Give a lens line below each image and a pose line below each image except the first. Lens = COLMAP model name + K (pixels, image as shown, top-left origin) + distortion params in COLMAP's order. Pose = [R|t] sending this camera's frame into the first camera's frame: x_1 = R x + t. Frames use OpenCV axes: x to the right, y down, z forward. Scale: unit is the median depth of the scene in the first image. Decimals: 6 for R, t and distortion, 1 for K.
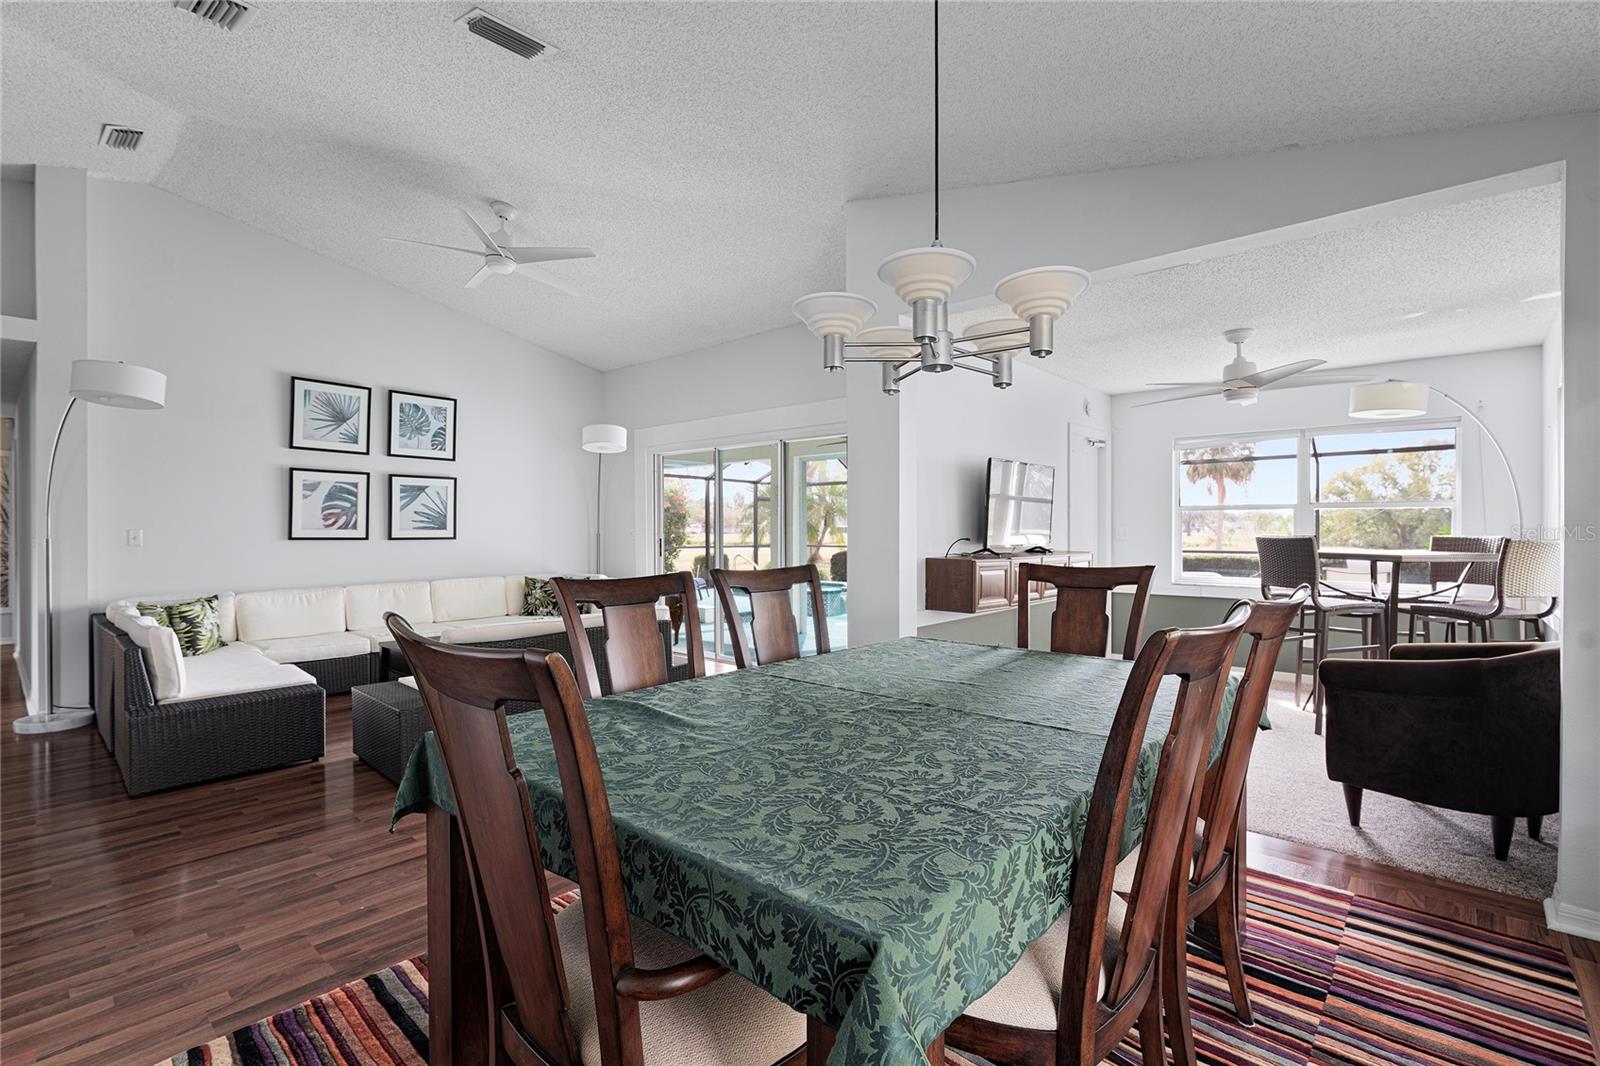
lens RADIAL K [[732.0, 0, 809.8], [0, 732.0, 530.3], [0, 0, 1]] dist [0.000259, 0.000453]
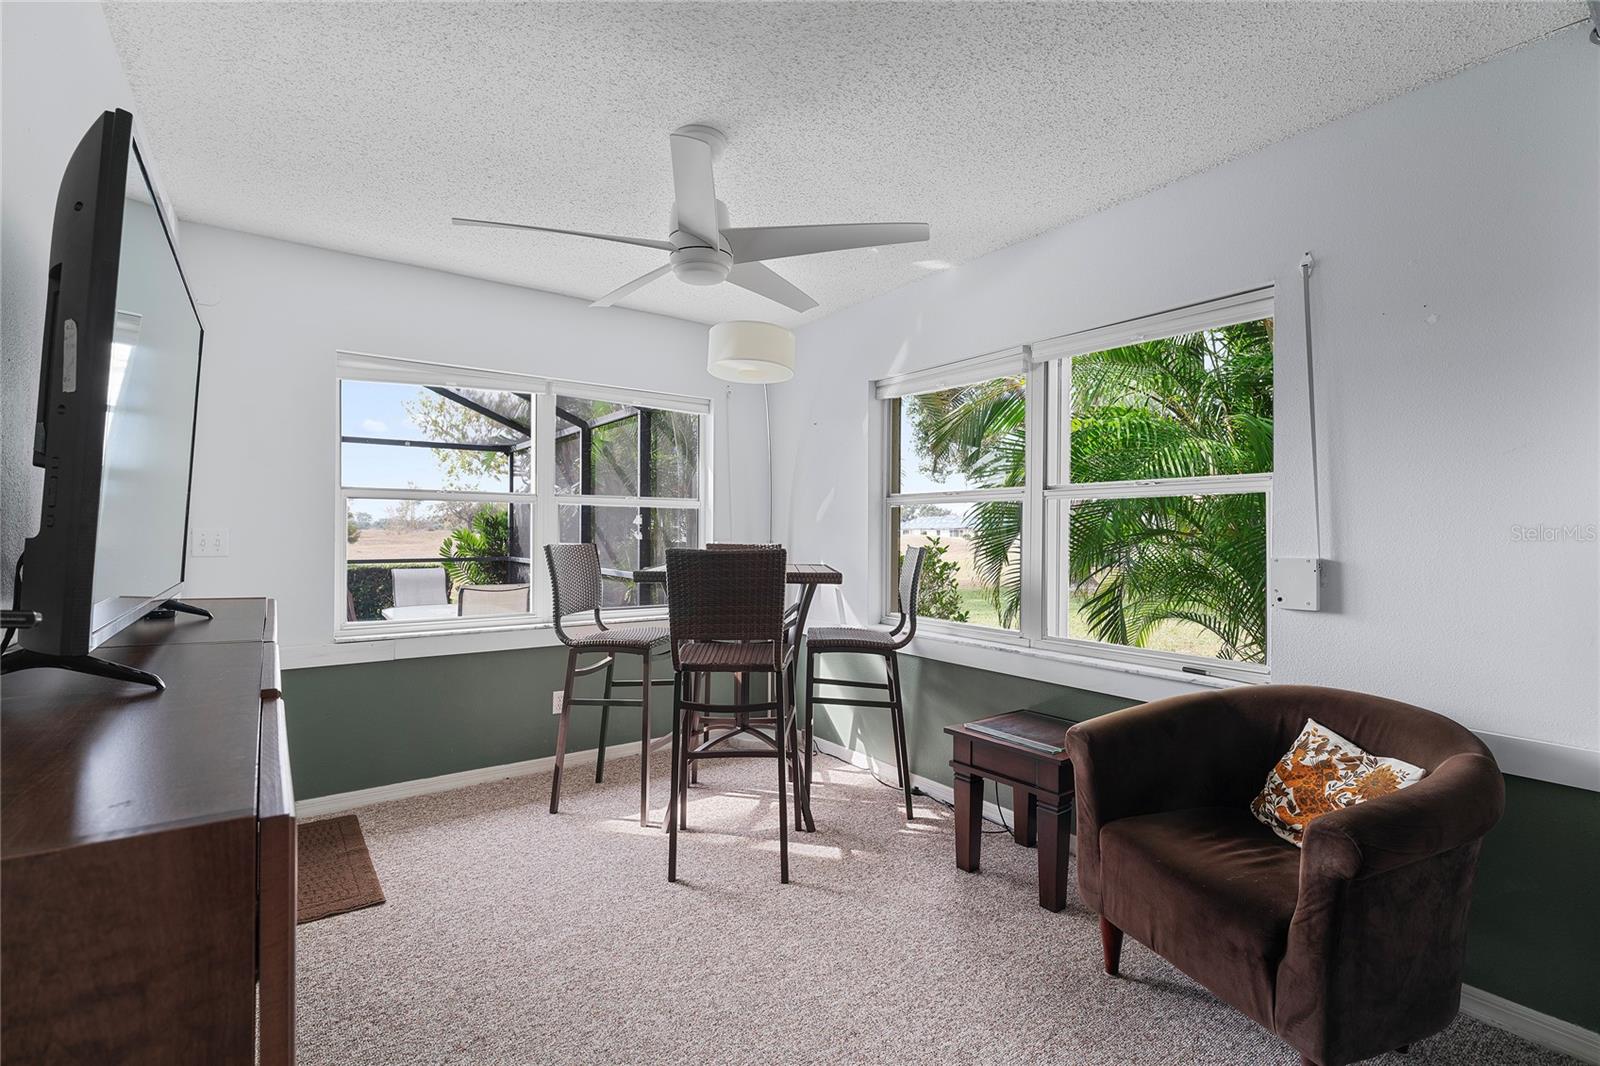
lens RADIAL K [[732.0, 0, 803.0], [0, 732.0, 528.2], [0, 0, 1]] dist [0.000259, 0.000453]
pose [[0.197533, 0.001971, 0.980294, 0.126630], [-0.003992, 0.999991, -0.001206, -0.007050], [-0.980288, -0.003675, 0.197539, 0.870543]]
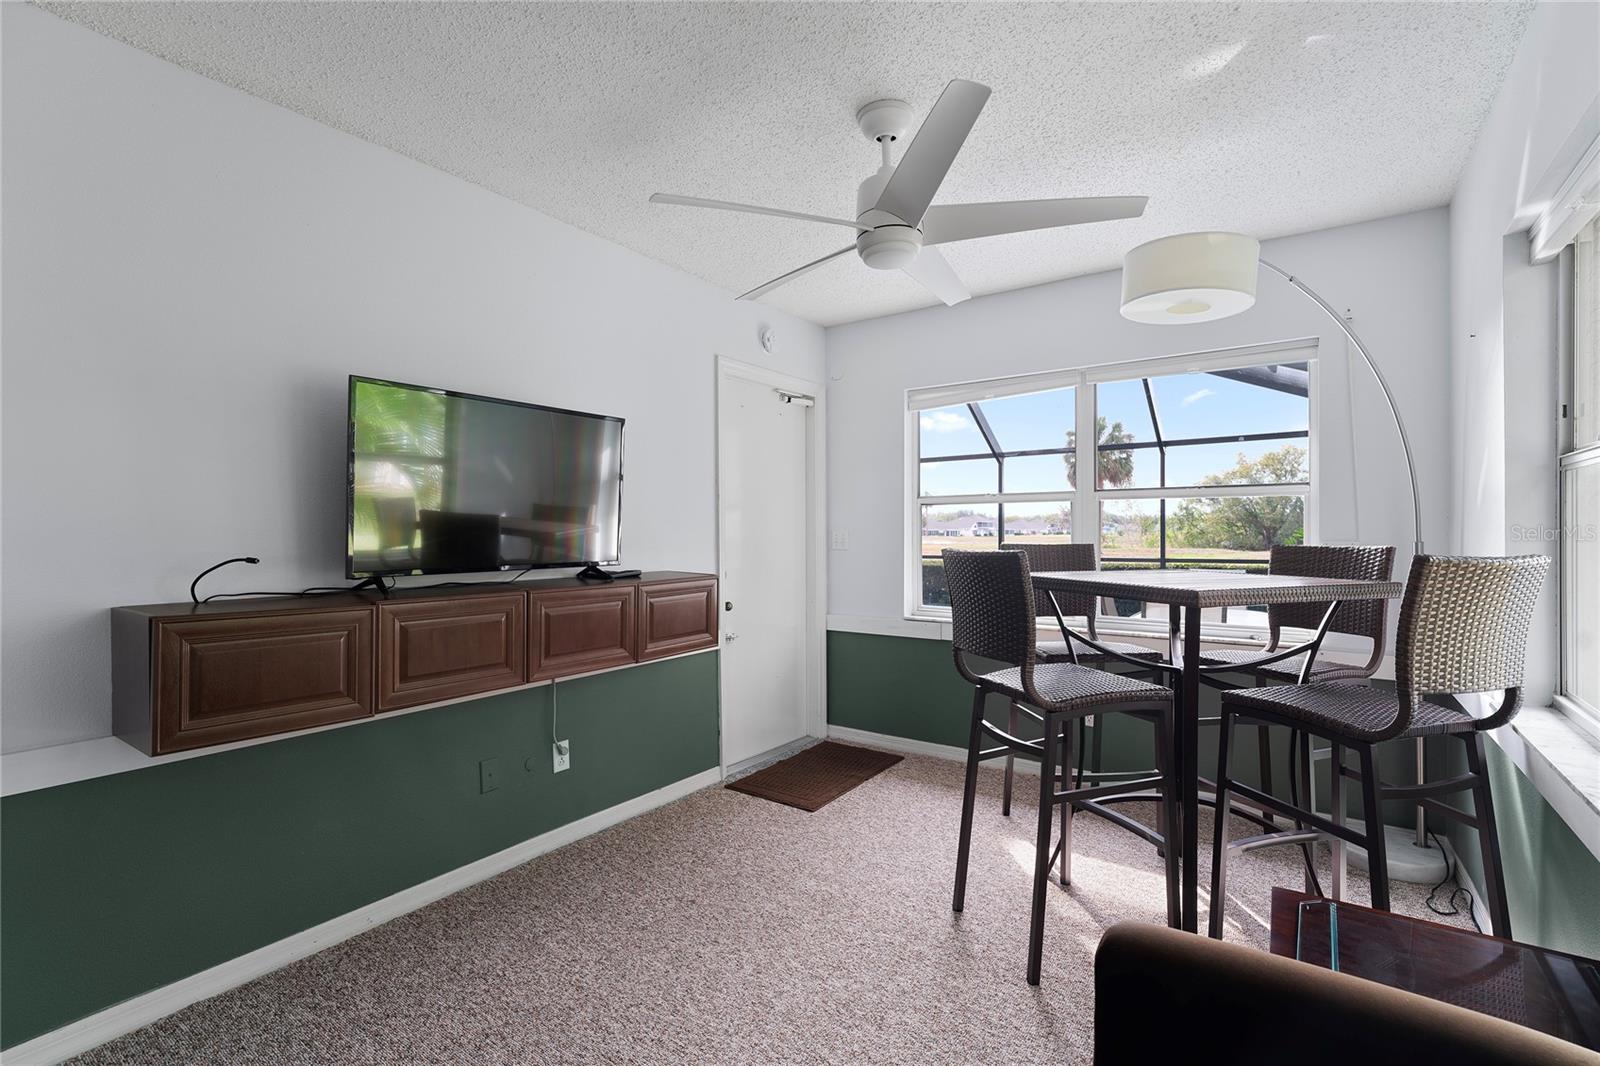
lens RADIAL K [[732.0, 0, 811.1], [0, 732.0, 528.3], [0, 0, 1]] dist [0.000259, 0.000453]
pose [[0.992639, -0.003772, 0.121049, 0.504291], [0.004735, 0.999959, -0.007669, -0.002459], [-0.121015, 0.008186, 0.992617, 0.568044]]
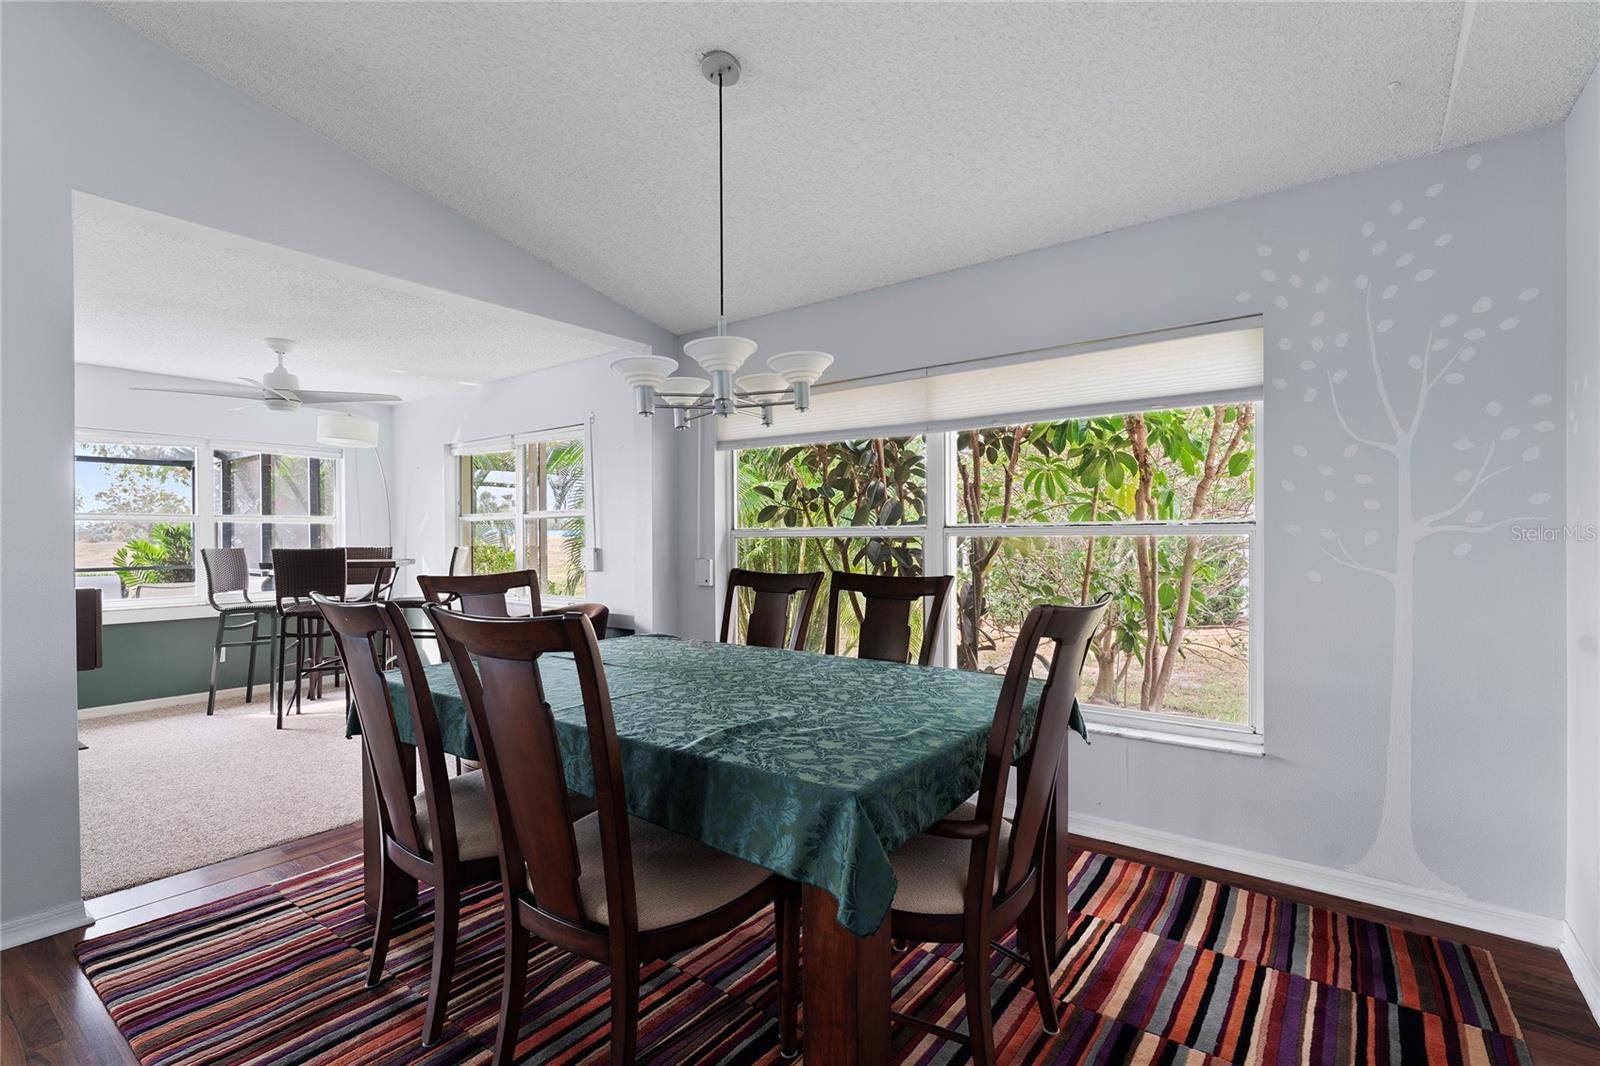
lens RADIAL K [[732.0, 0, 808.7], [0, 732.0, 537.5], [0, 0, 1]] dist [0.000259, 0.000453]
pose [[-0.104791, -0.006451, 0.994473, -0.490733], [0.008478, 0.999937, 0.007379, -0.008966], [-0.994458, 0.009204, -0.104729, 0.409585]]
